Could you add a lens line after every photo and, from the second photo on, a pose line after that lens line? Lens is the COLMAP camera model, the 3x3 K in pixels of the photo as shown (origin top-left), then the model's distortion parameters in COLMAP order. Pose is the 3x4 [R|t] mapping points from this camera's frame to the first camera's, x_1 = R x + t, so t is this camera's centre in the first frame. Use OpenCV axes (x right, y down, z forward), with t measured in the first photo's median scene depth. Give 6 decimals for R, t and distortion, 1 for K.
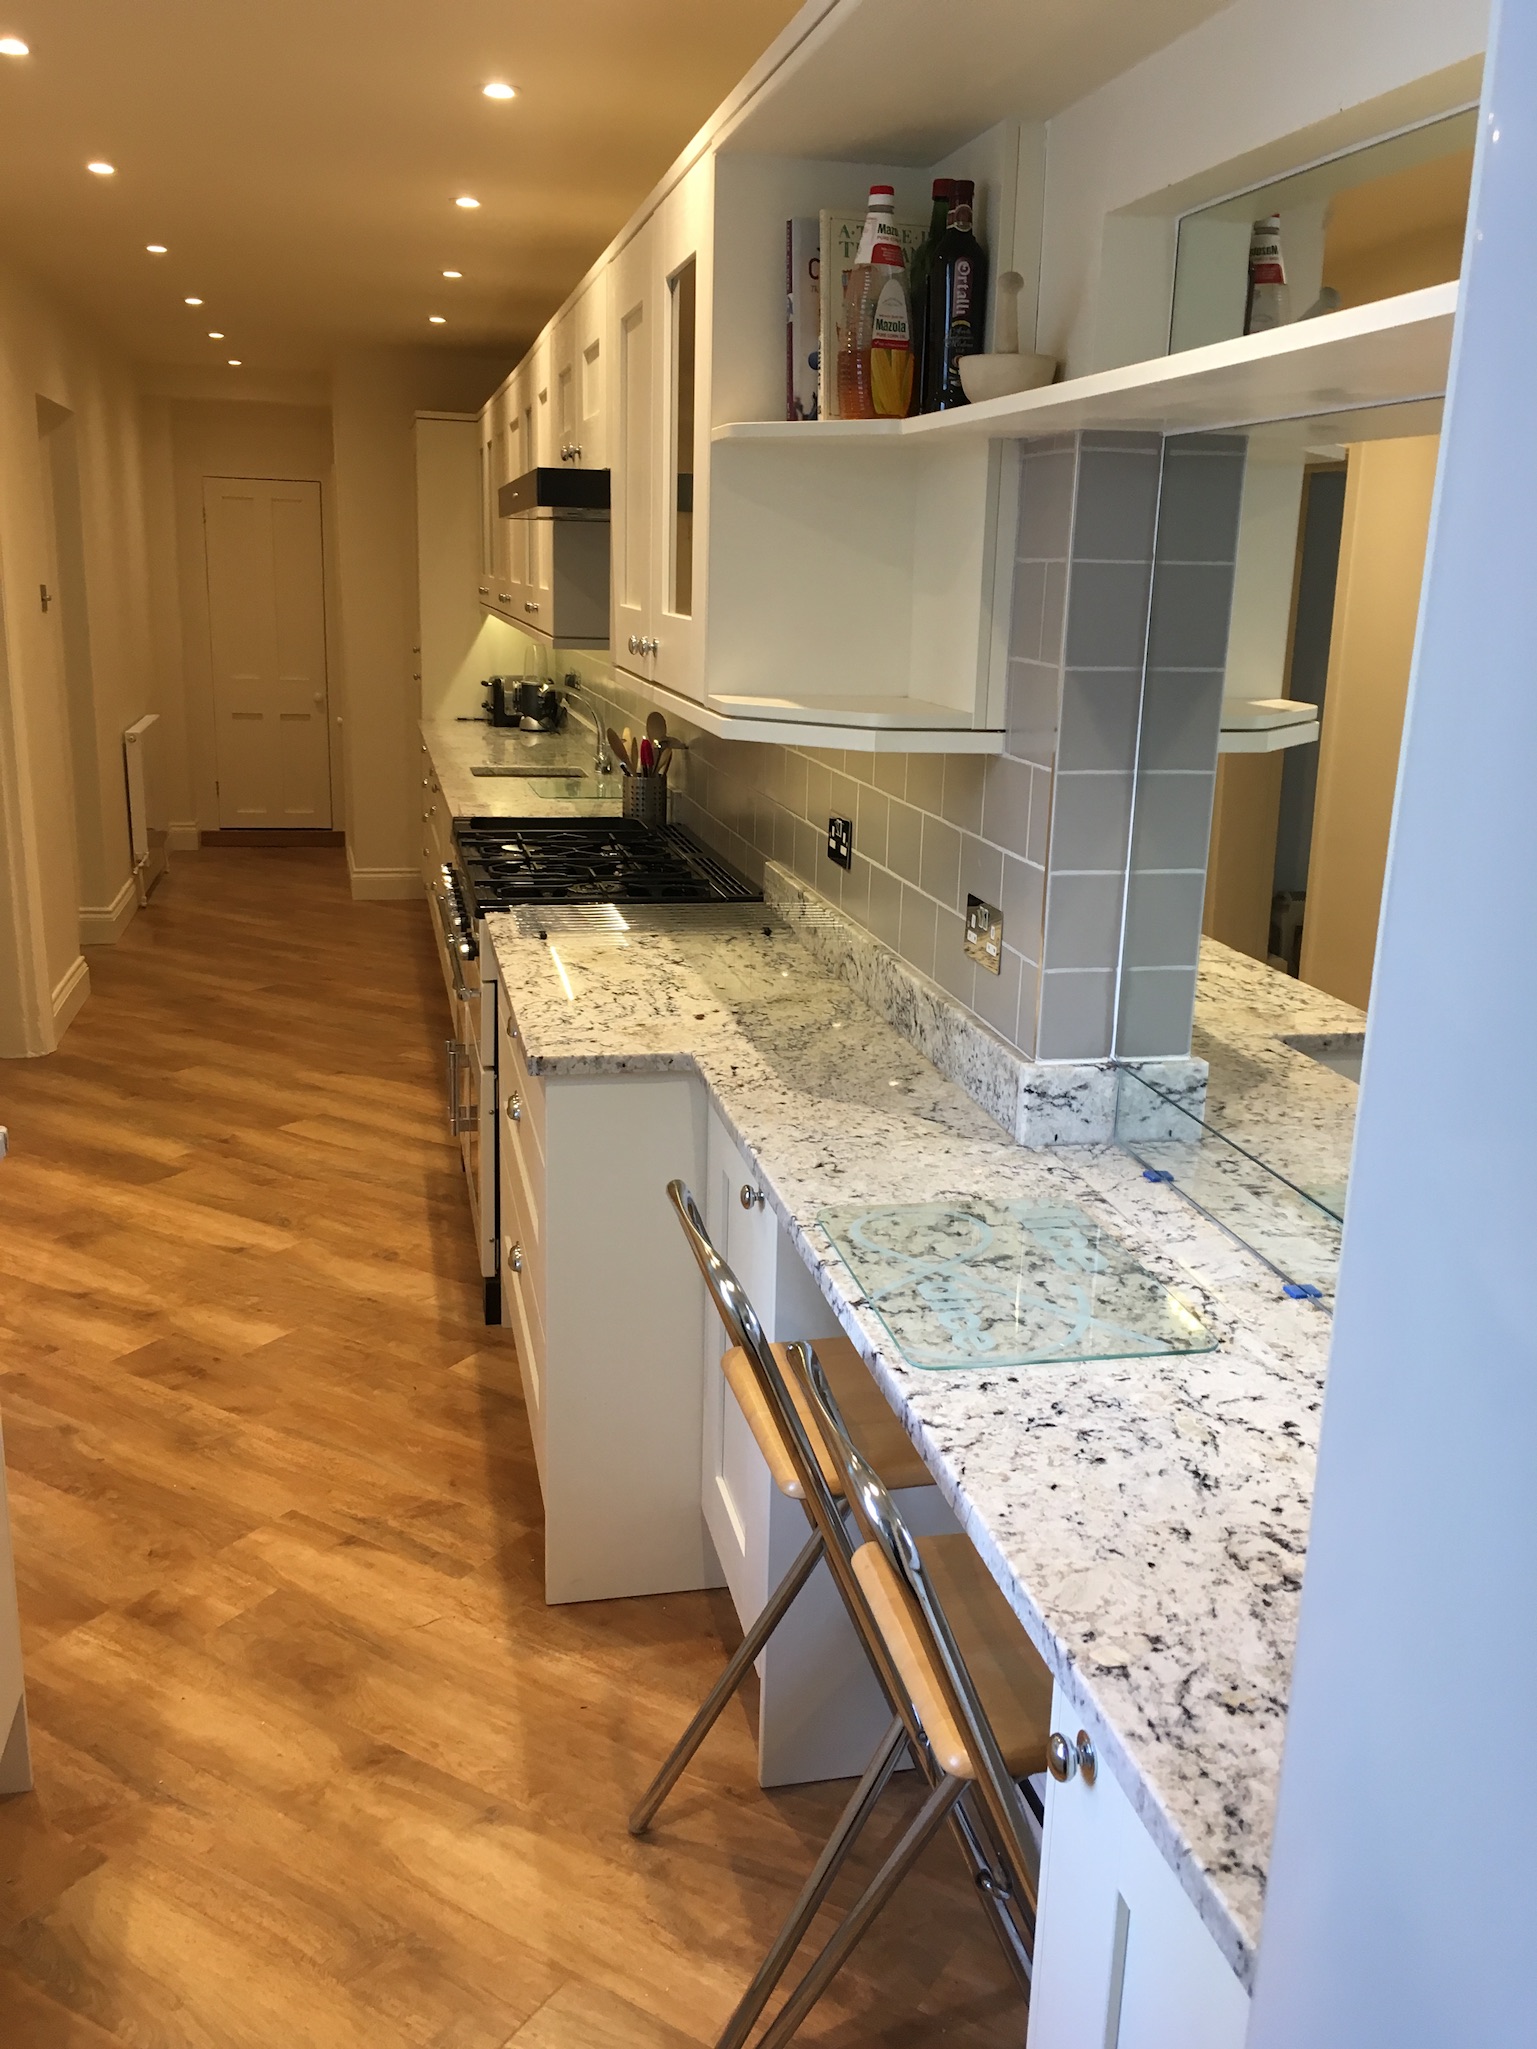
lens RADIAL K [[1761.5, 0, 767.4], [0, 1761.5, 1028.9], [0, 0, 1]] dist [0.067194, -0.105211]
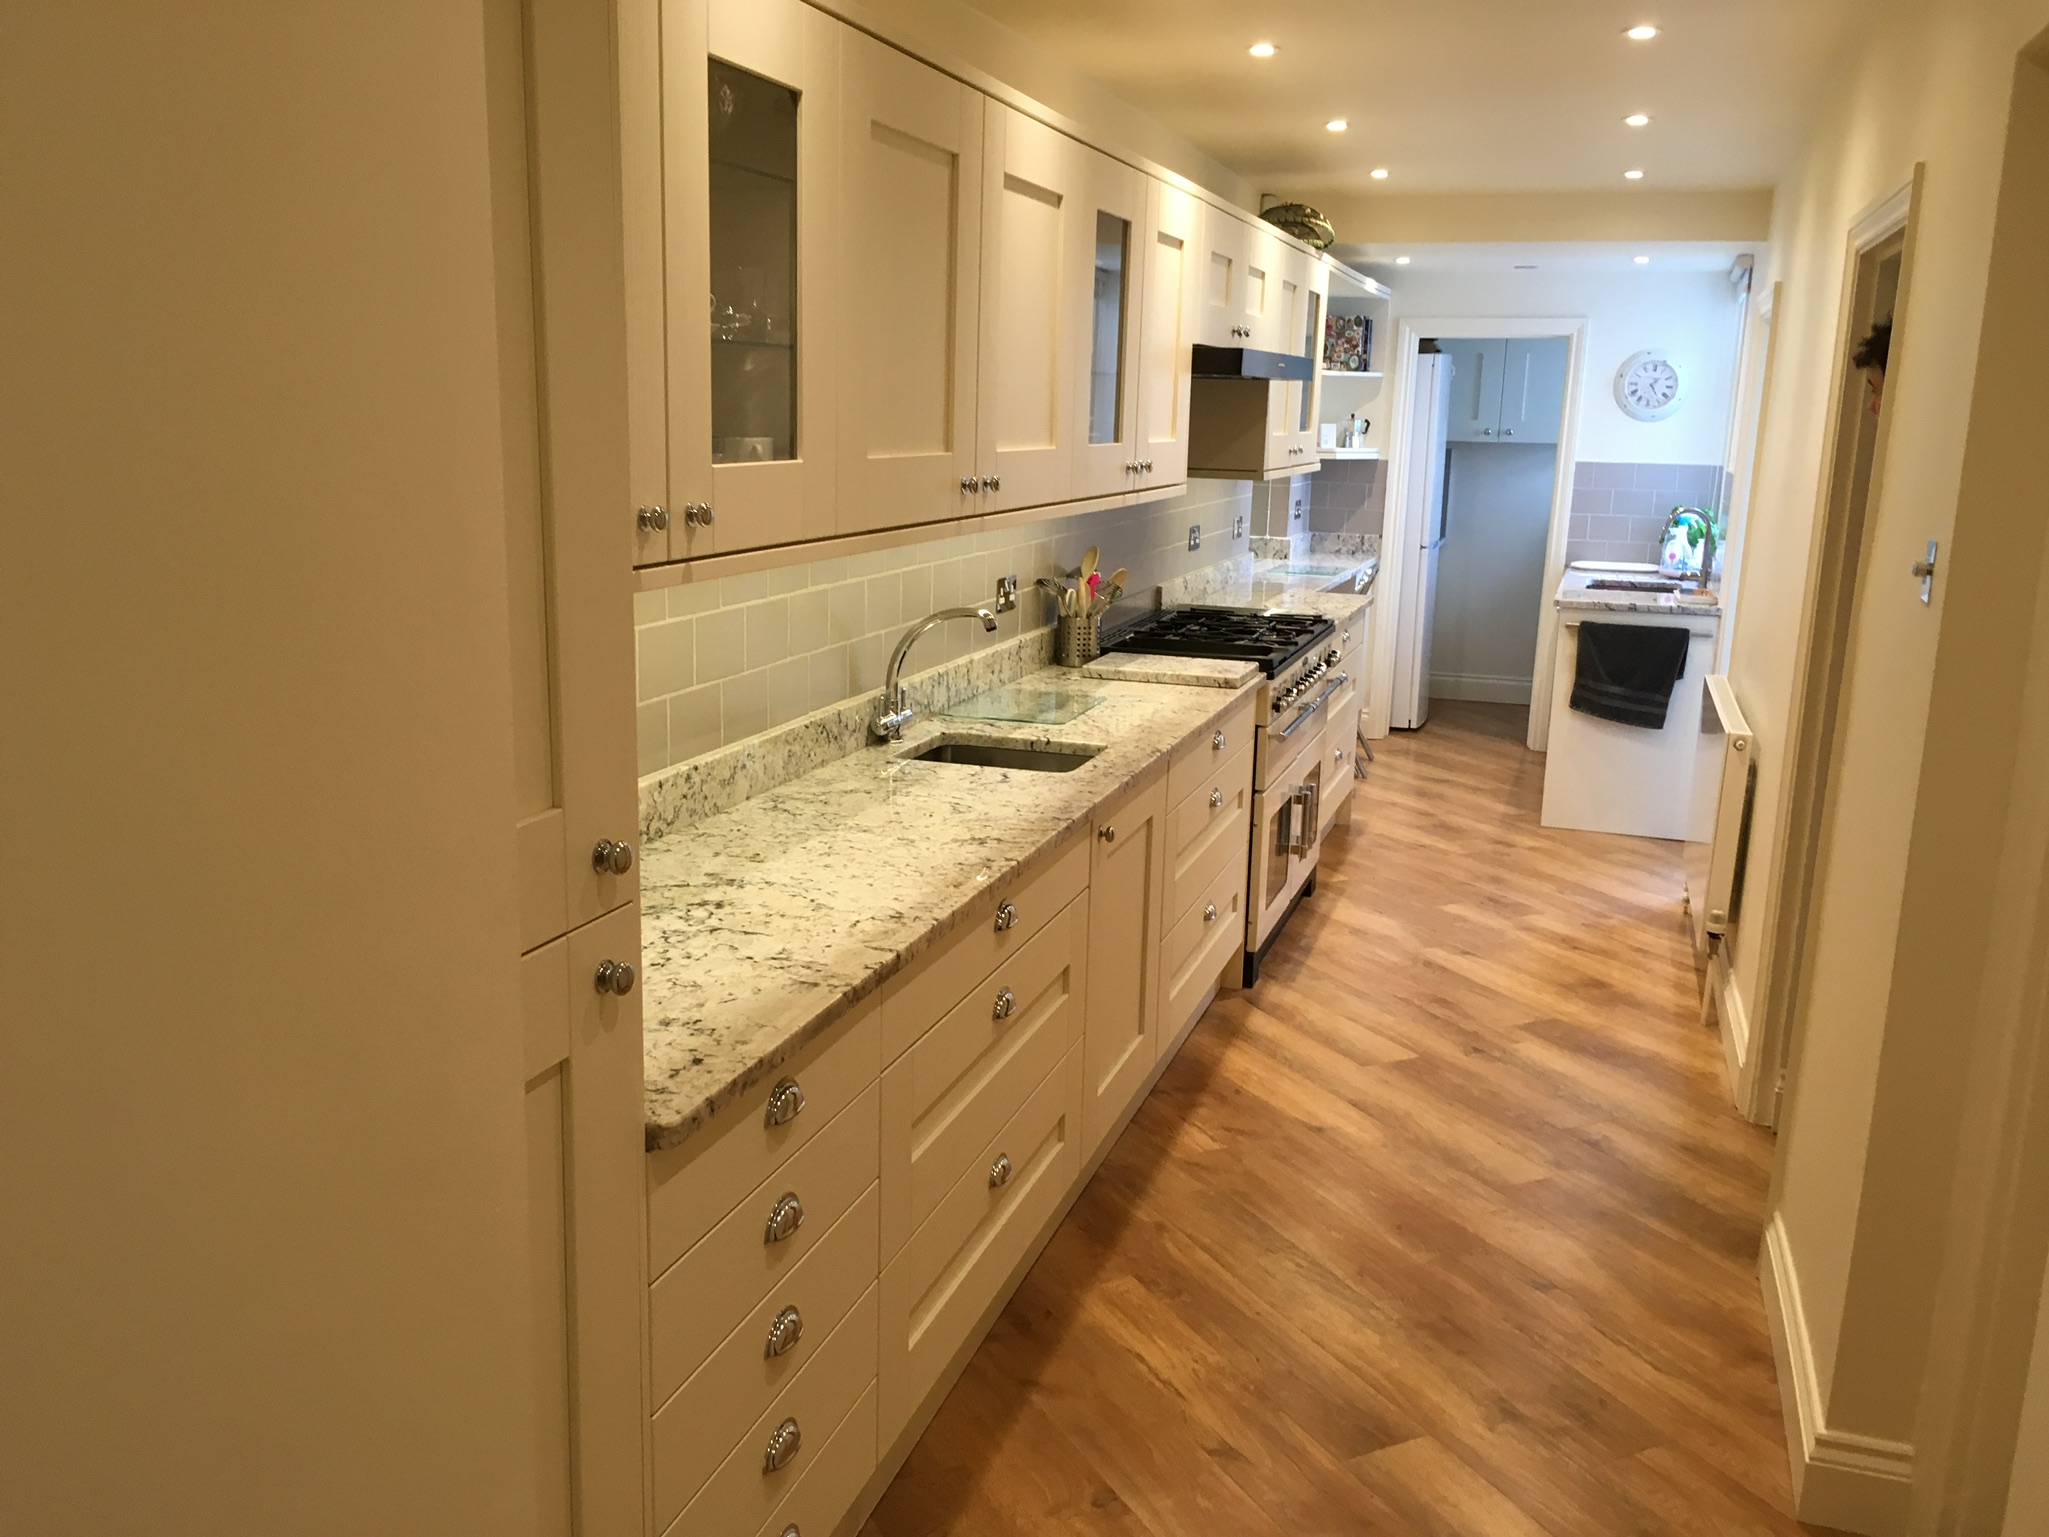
lens RADIAL K [[1761.5, 0, 1016.5], [0, 1761.5, 780.0], [0, 0, 1]] dist [0.067194, -0.105211]
pose [[-0.856585, -0.159937, 0.490594, -0.997465], [0.079870, 0.898199, 0.432272, -0.906498], [-0.509787, 0.409462, -0.756610, 3.310186]]
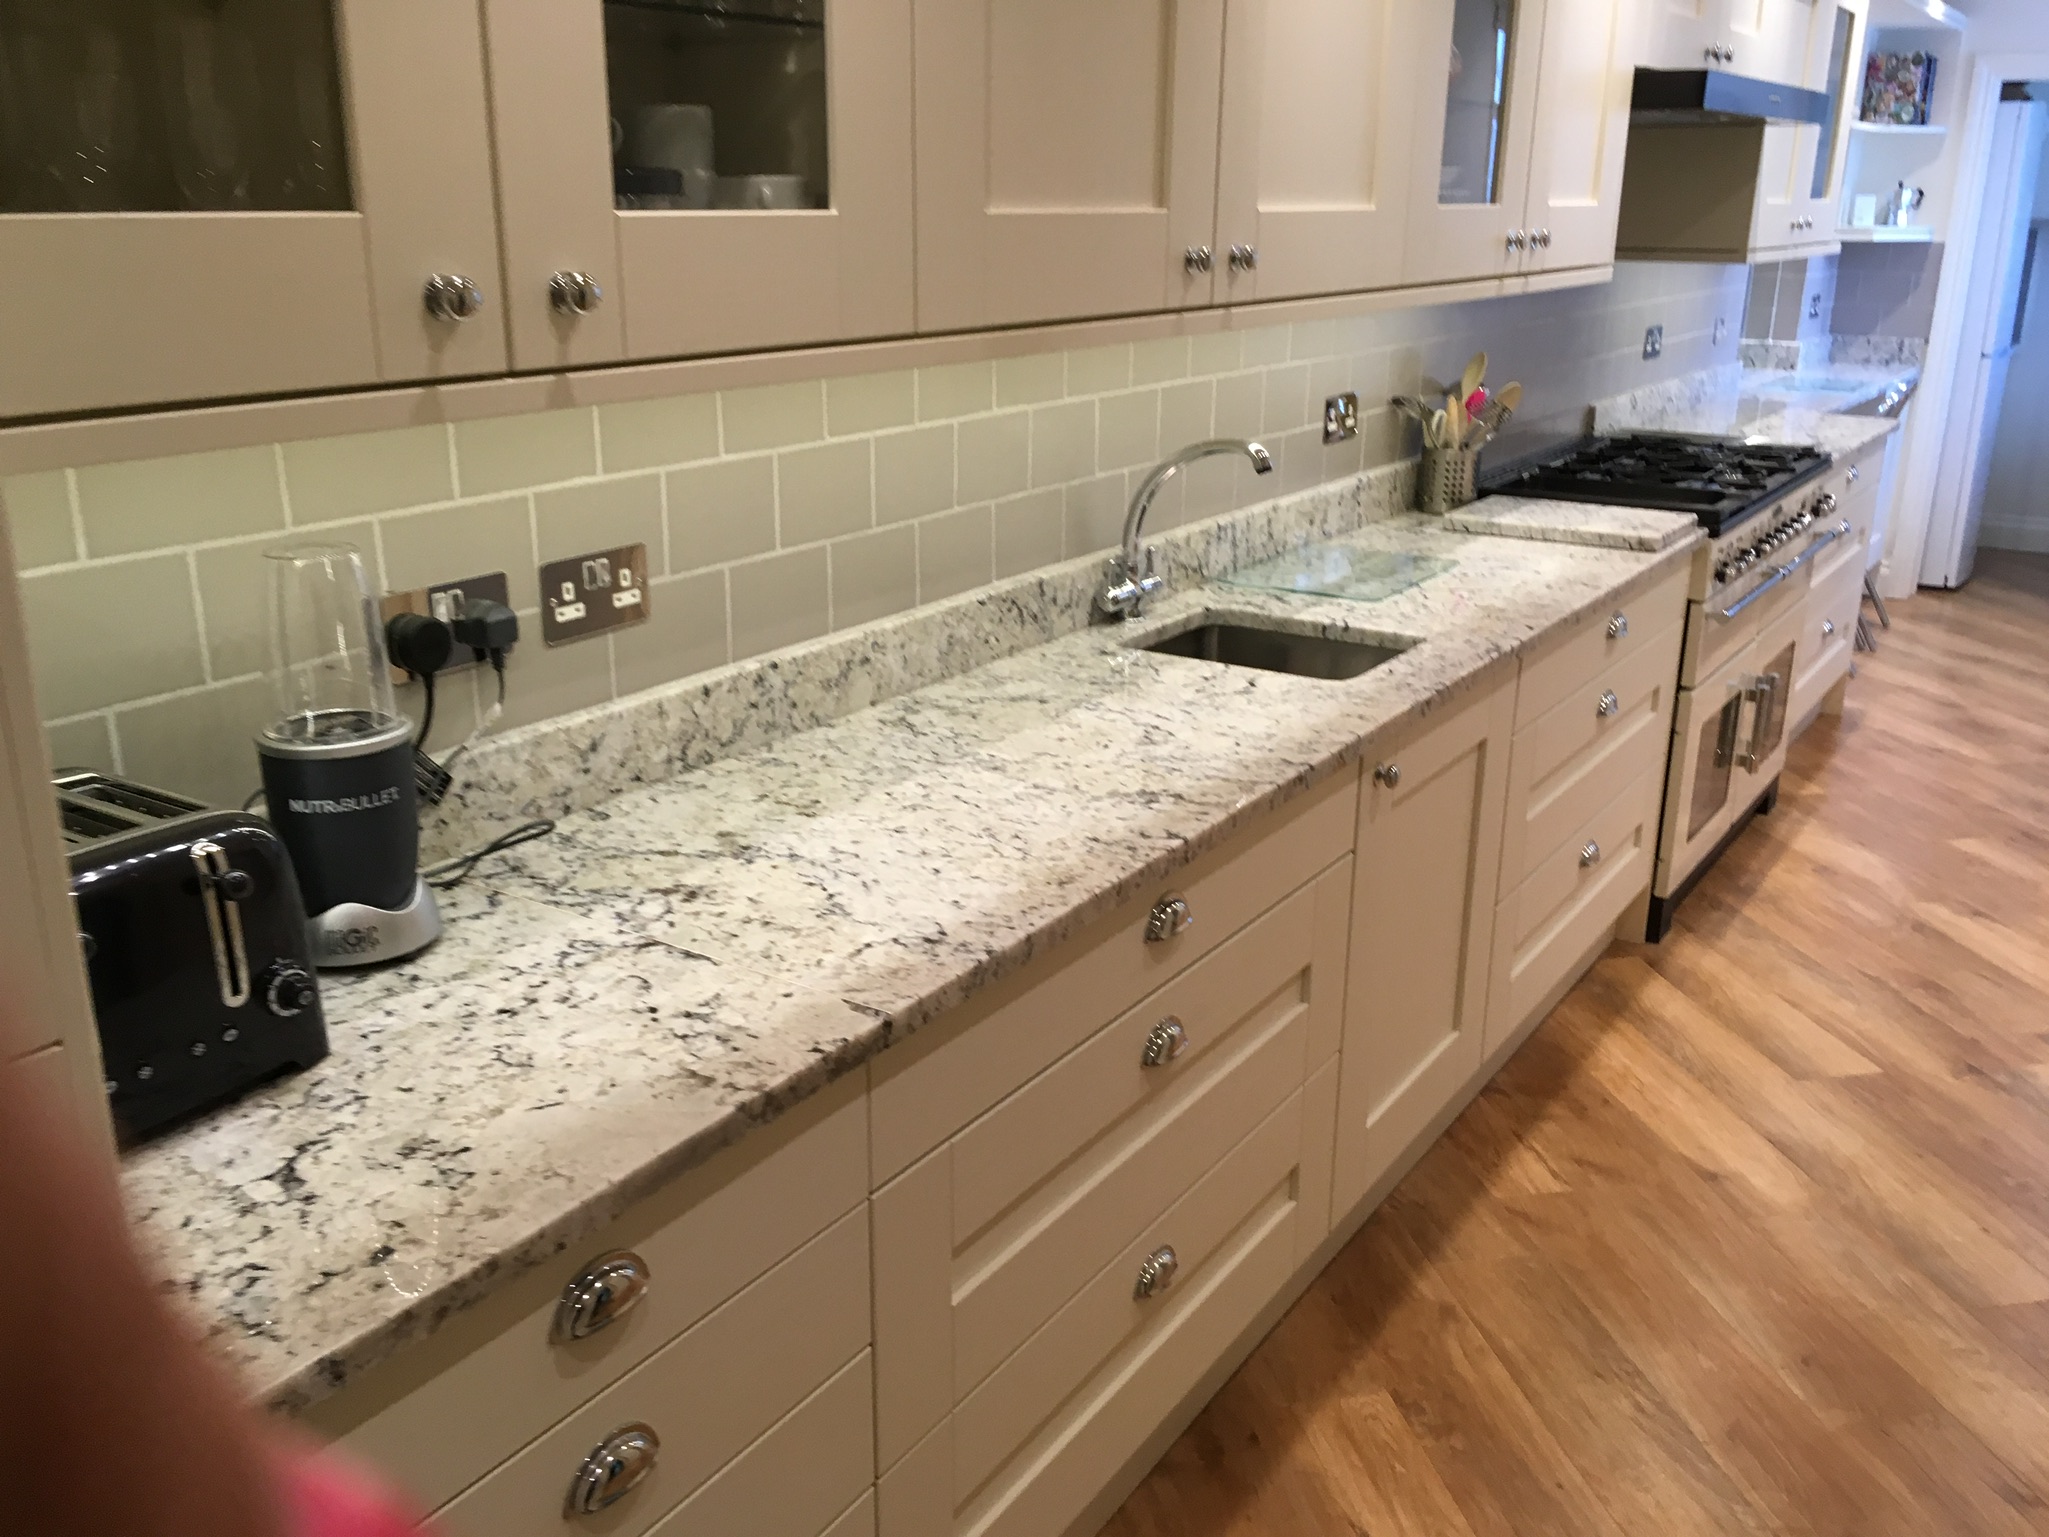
lens RADIAL K [[1761.5, 0, 1019.1], [0, 1761.5, 774.9], [0, 0, 1]] dist [0.067194, -0.105211]
pose [[-0.688608, -0.261041, 0.676518, -0.906222], [0.156405, 0.857528, 0.490085, -0.778755], [-0.708066, 0.443287, -0.549672, 2.946239]]
